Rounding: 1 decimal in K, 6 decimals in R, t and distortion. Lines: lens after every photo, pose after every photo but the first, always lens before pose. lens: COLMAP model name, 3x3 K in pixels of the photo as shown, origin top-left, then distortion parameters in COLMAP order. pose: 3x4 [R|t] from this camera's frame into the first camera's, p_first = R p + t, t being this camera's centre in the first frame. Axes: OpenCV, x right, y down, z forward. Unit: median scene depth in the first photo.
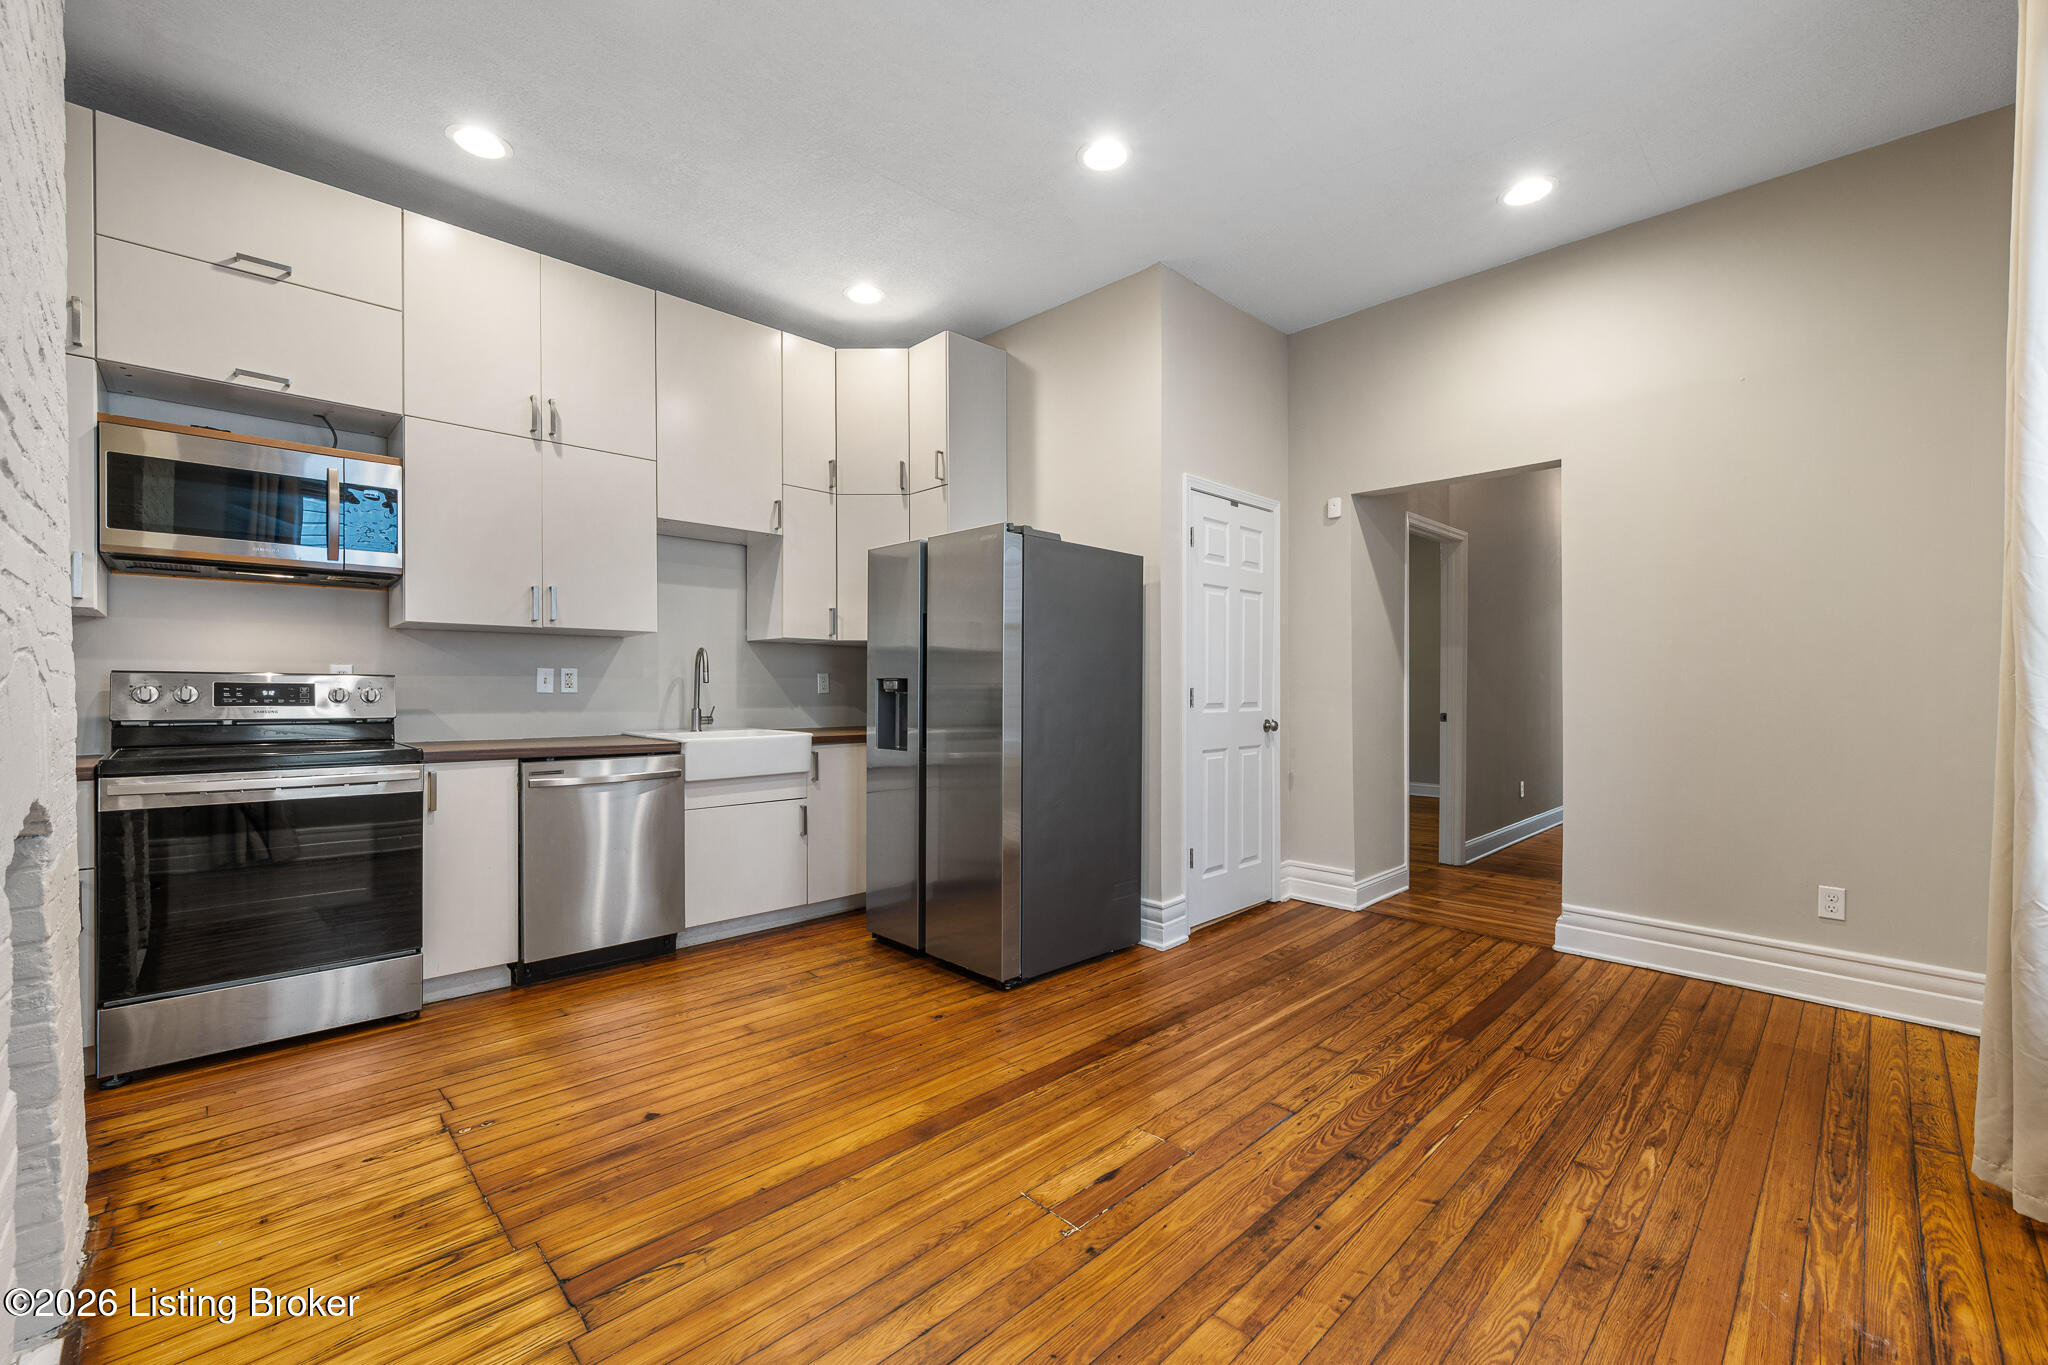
lens RADIAL K [[844.4, 0, 1019.5], [0, 844.4, 687.3], [0, 0, 1]] dist [0.002888, -0.002002]
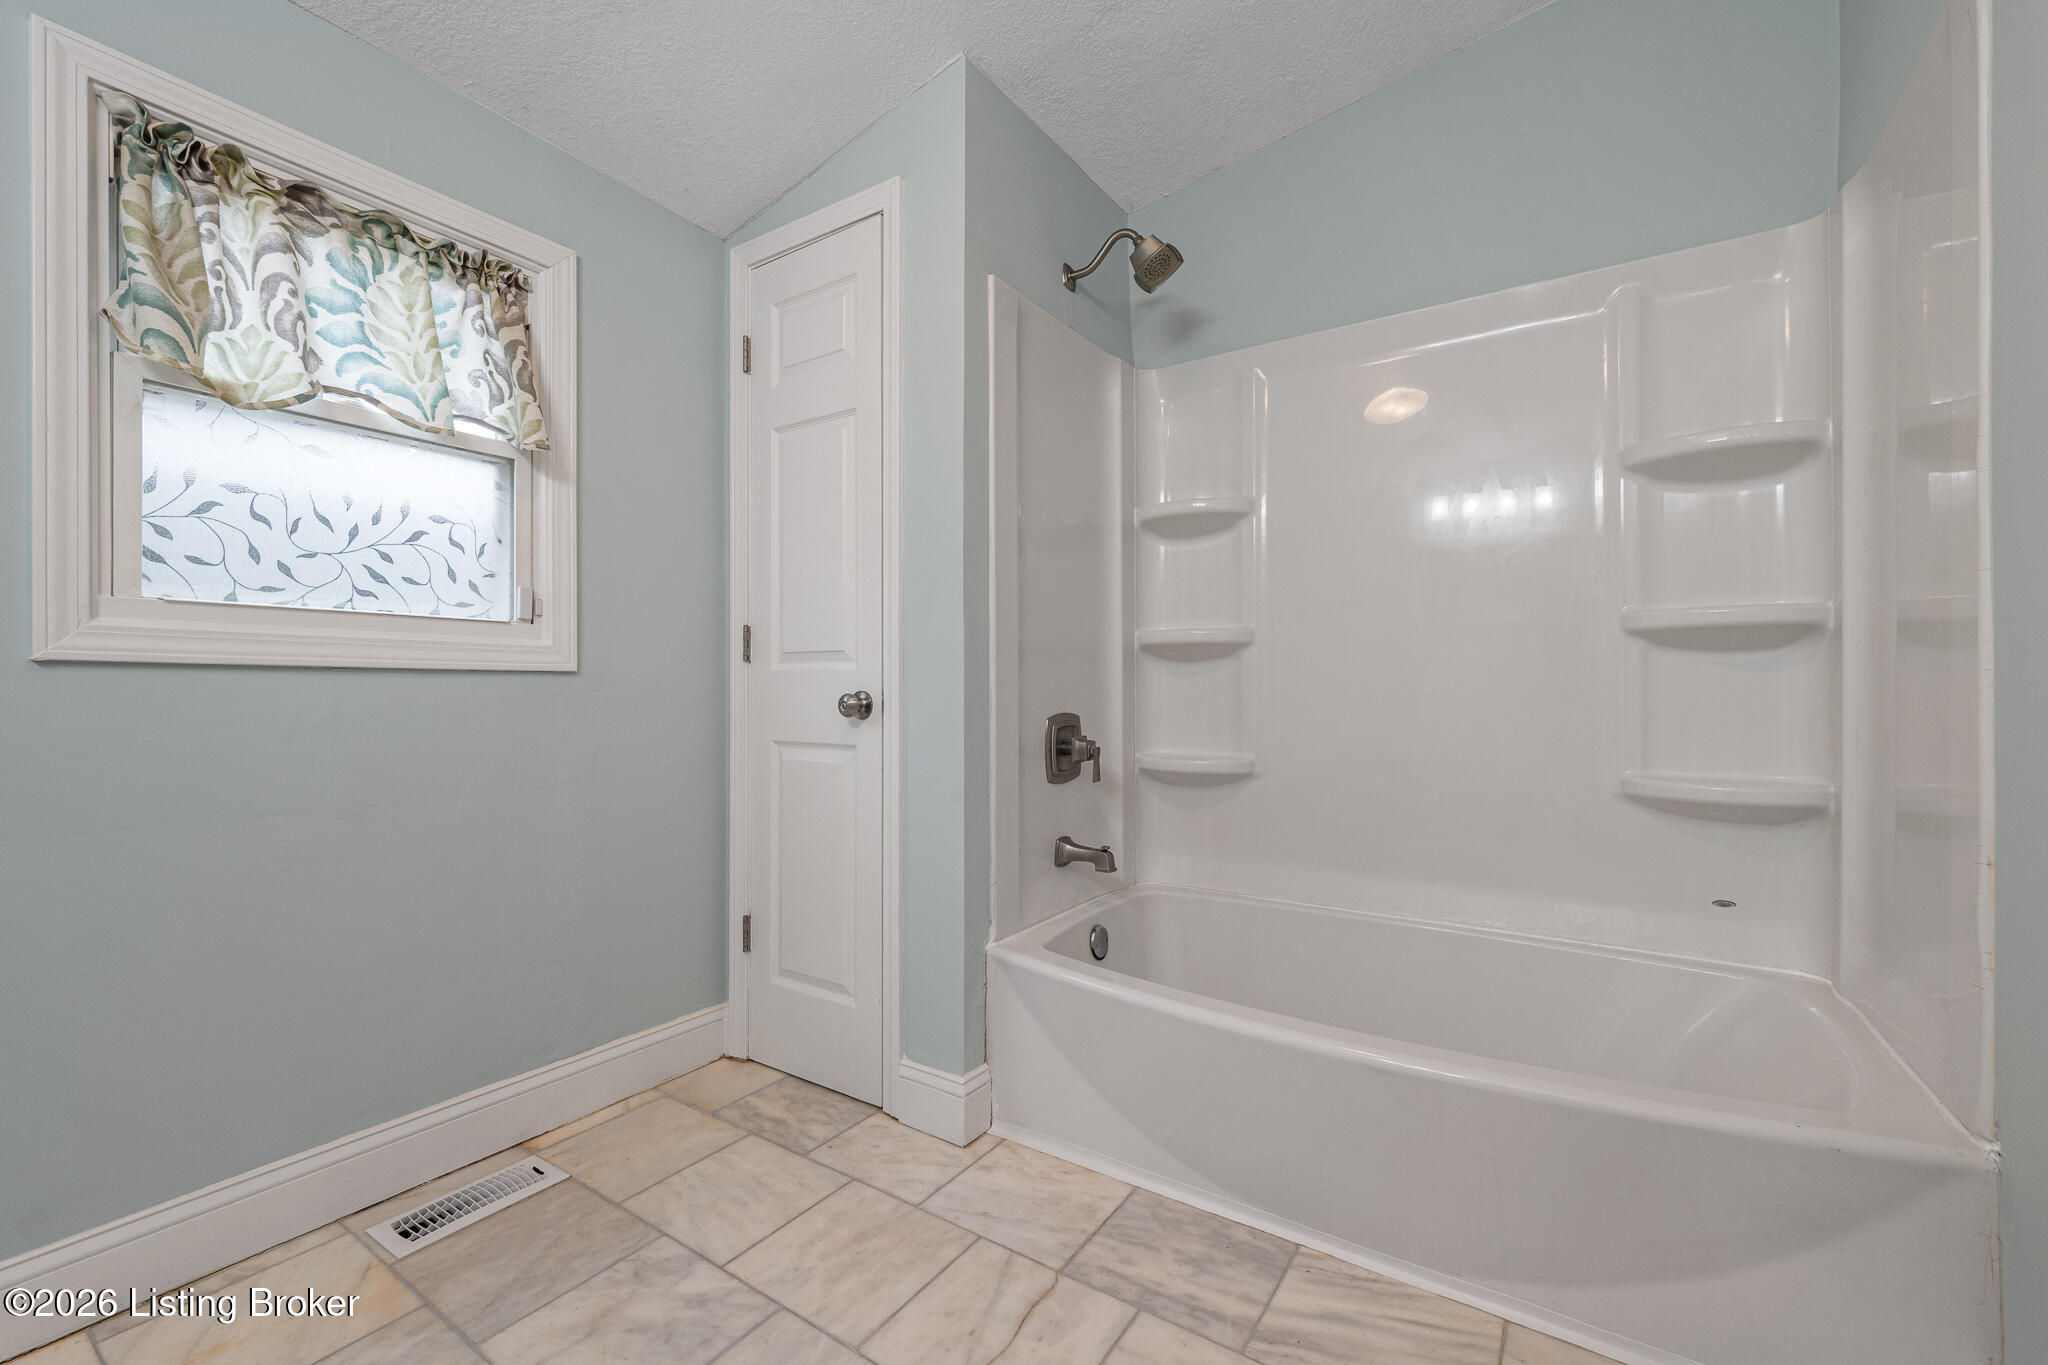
lens RADIAL K [[844.4, 0, 1024.2], [0, 844.4, 674.8], [0, 0, 1]] dist [0.002888, -0.002002]
pose [[0.196891, 0.008081, -0.980392, 1.408888], [-0.008326, 0.999944, 0.006570, 0.050904], [0.980390, 0.006869, 0.196947, 1.921703]]
